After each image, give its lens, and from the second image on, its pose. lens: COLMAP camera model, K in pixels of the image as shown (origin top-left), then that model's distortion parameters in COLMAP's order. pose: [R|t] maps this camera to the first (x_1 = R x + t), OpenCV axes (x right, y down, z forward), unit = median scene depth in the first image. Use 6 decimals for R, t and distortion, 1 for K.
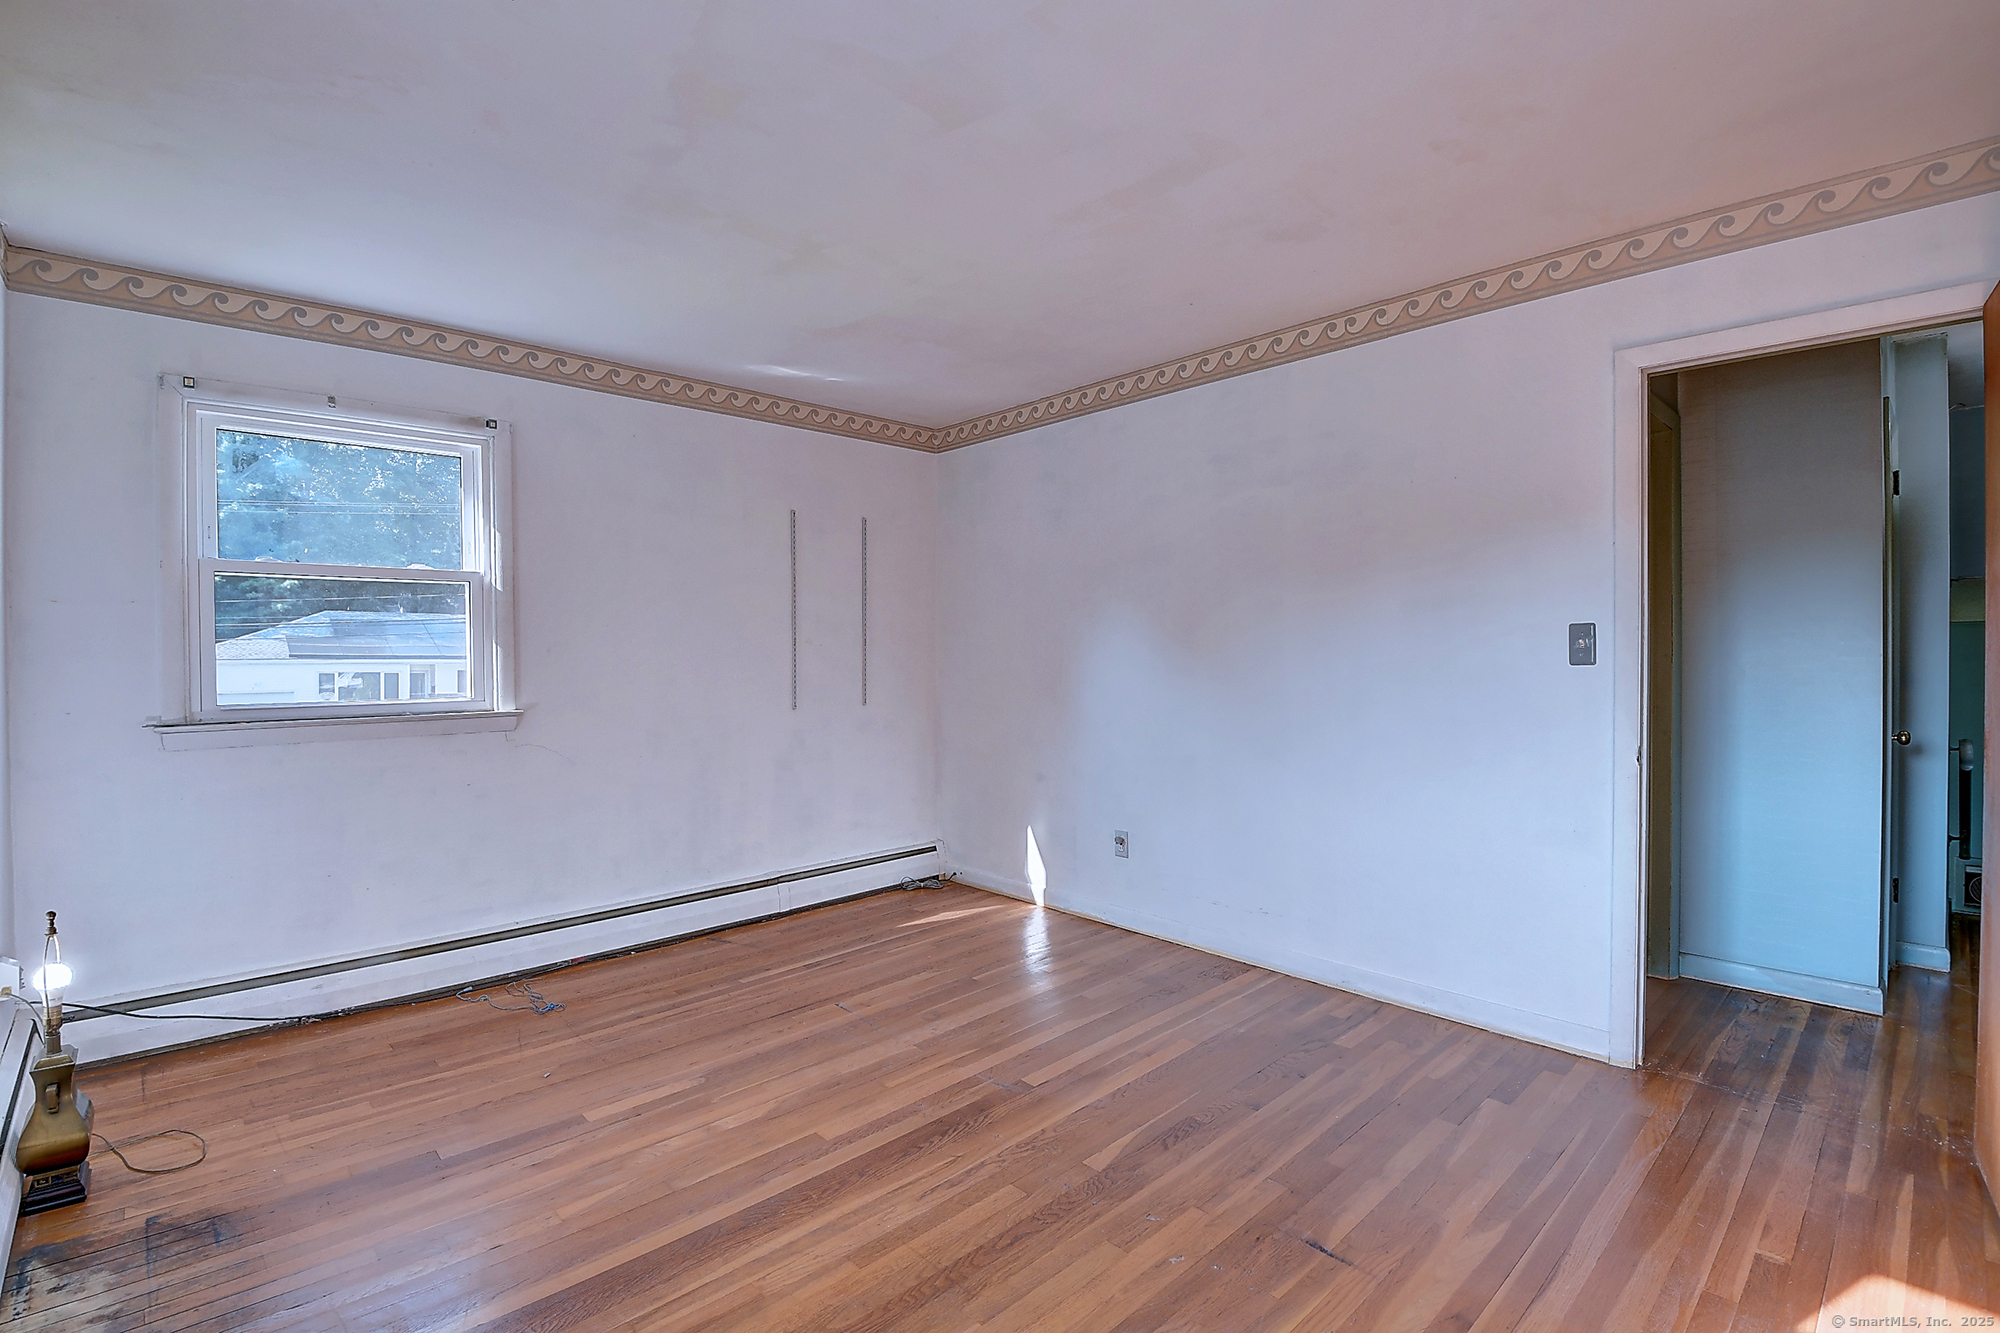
lens RADIAL K [[887.8, 0, 983.7], [0, 887.8, 659.0], [0, 0, 1]] dist [-0.011154, -0.006734]
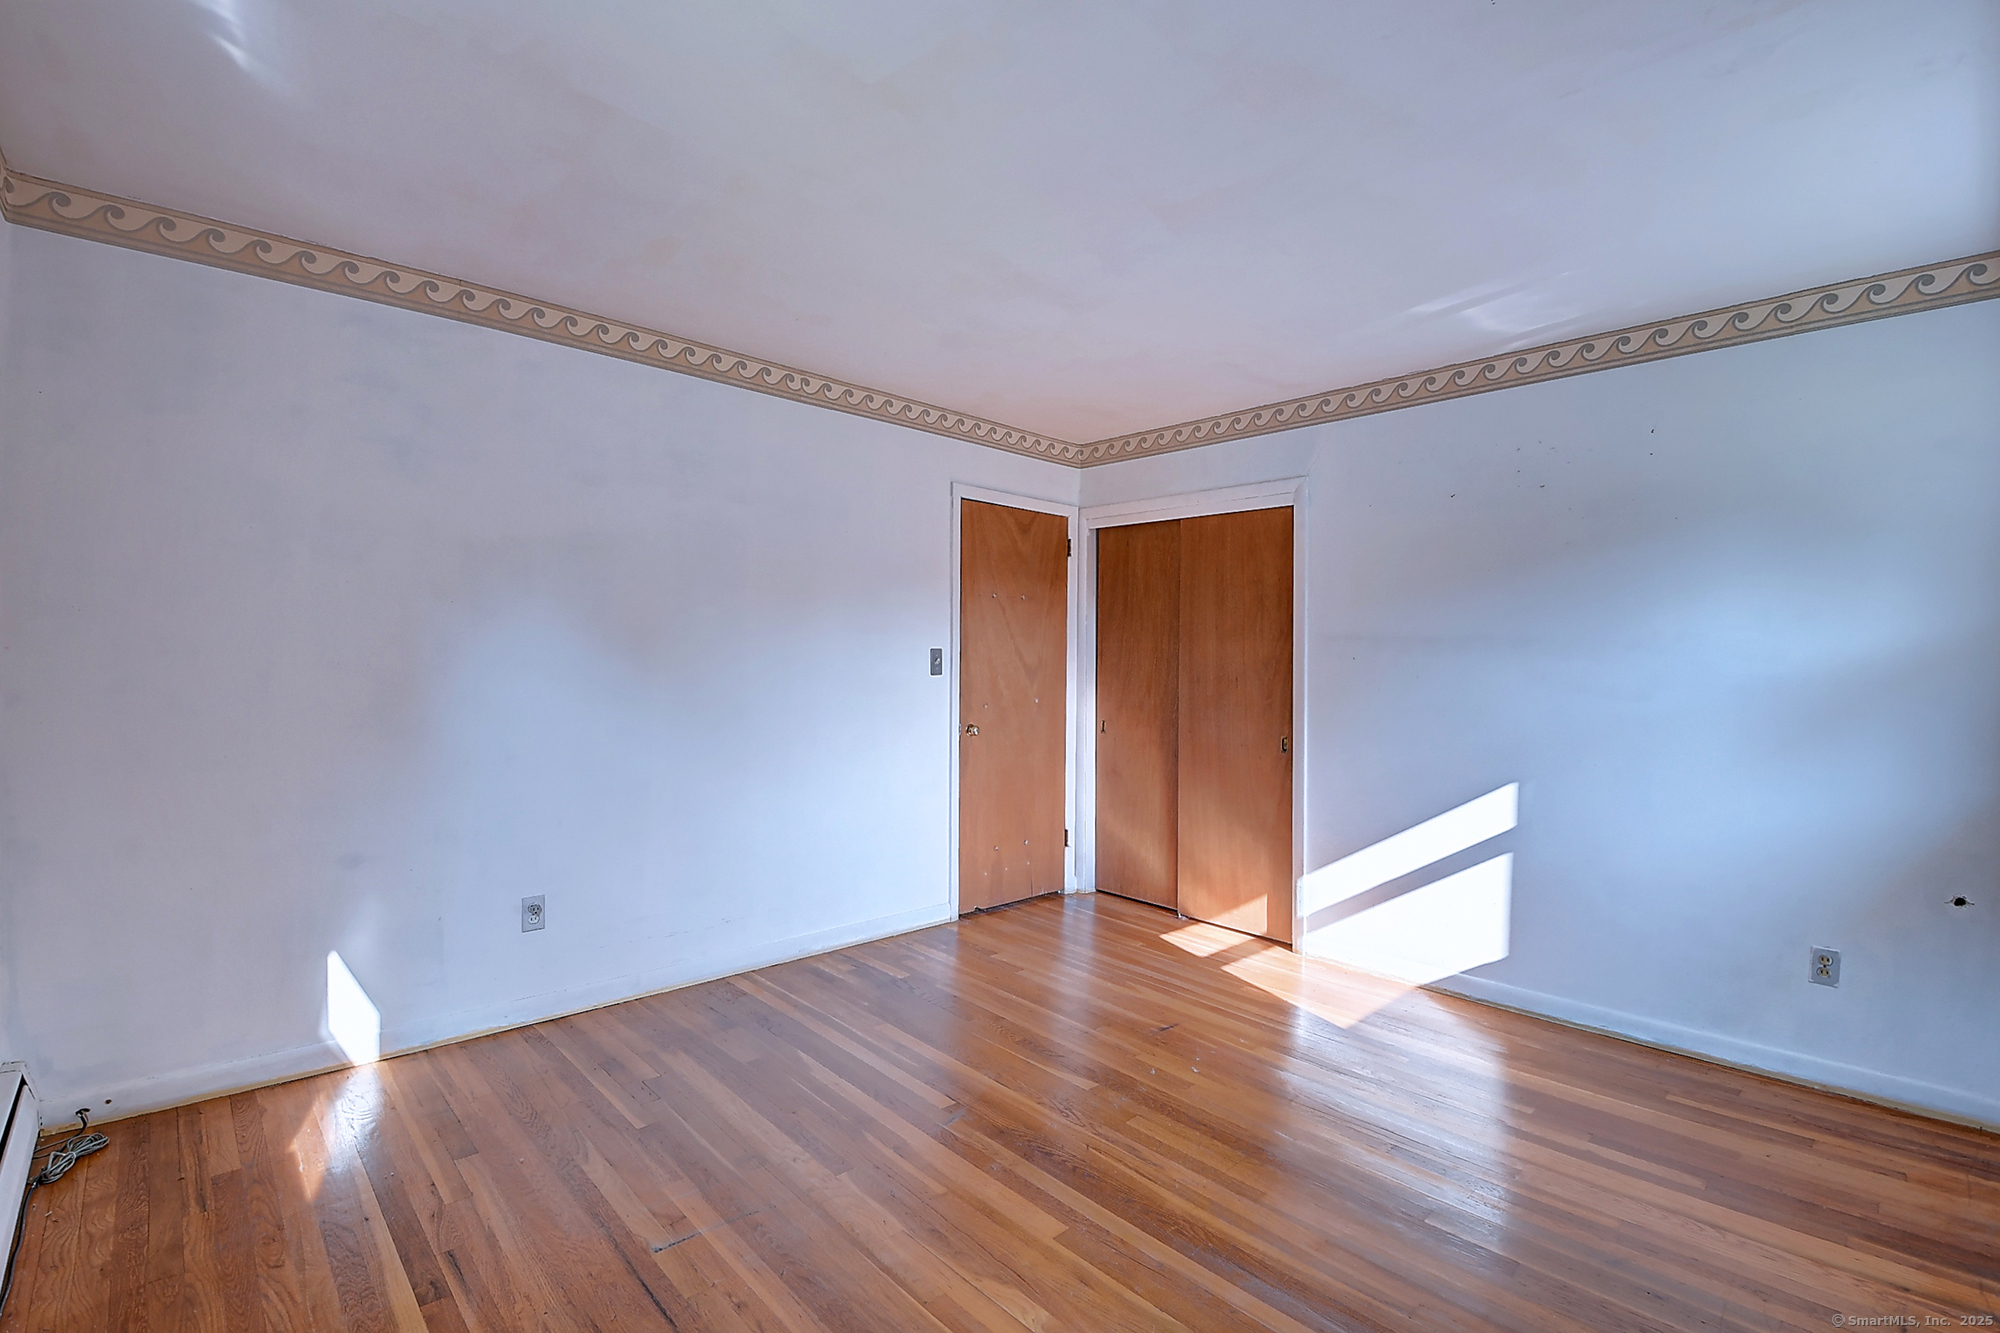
lens RADIAL K [[887.8, 0, 952.7], [0, 887.8, 665.3], [0, 0, 1]] dist [-0.011154, -0.006734]
pose [[0.025616, 0.000920, 0.999671, -0.688071], [-0.007690, 0.999970, -0.000723, -0.008528], [-0.999642, -0.007669, 0.025623, 0.715461]]
